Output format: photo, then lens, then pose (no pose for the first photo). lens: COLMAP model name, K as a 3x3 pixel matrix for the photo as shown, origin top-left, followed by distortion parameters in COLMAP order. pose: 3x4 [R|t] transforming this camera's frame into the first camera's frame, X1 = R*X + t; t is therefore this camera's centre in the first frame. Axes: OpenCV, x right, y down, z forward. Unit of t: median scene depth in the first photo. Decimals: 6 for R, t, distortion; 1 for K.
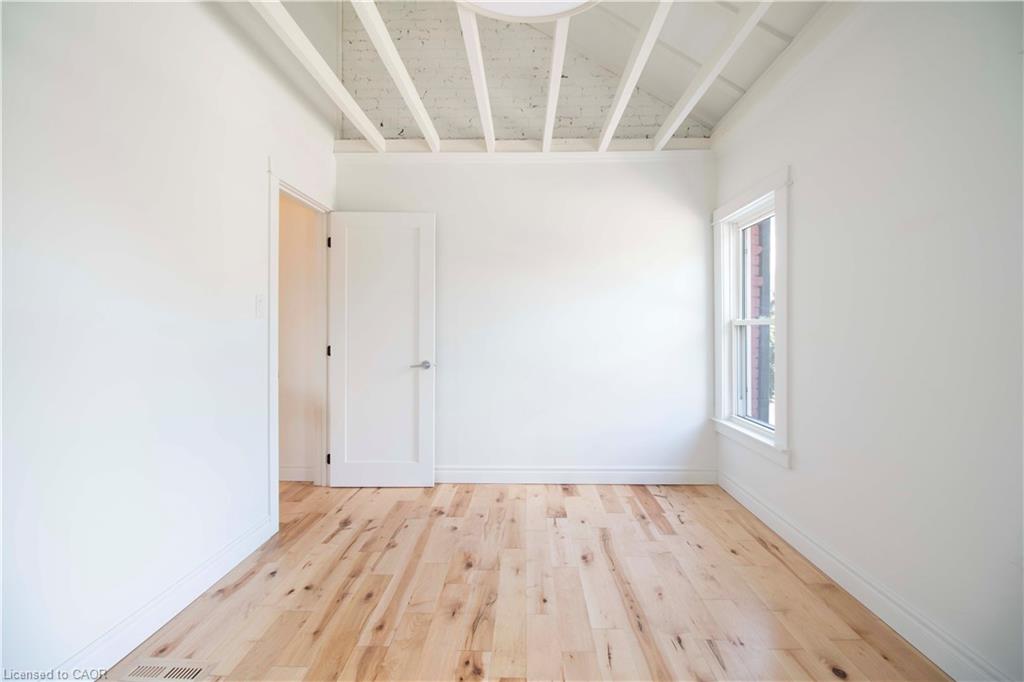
lens RADIAL K [[474.8, 0, 515.5], [0, 474.8, 323.4], [0, 0, 1]] dist [0.001296, -0.014130]
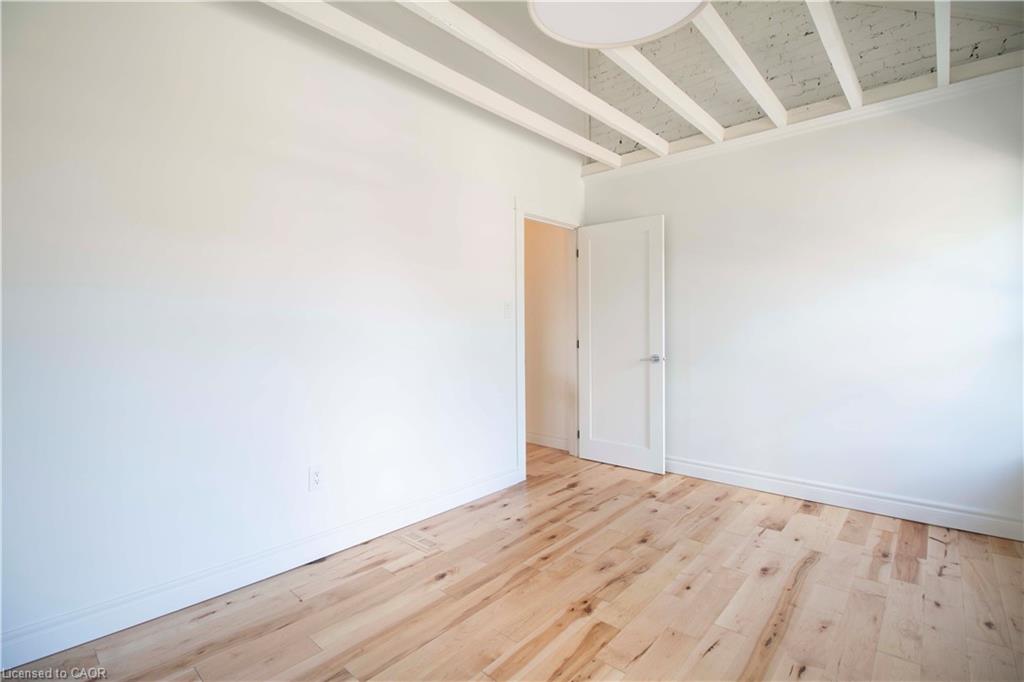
lens RADIAL K [[474.8, 0, 515.5], [0, 474.8, 323.4], [0, 0, 1]] dist [0.001296, -0.014130]
pose [[0.759717, -0.012462, -0.650134, 0.329691], [0.016819, 0.999858, 0.000489, 0.002253], [0.650036, -0.011306, 0.759819, -0.014590]]
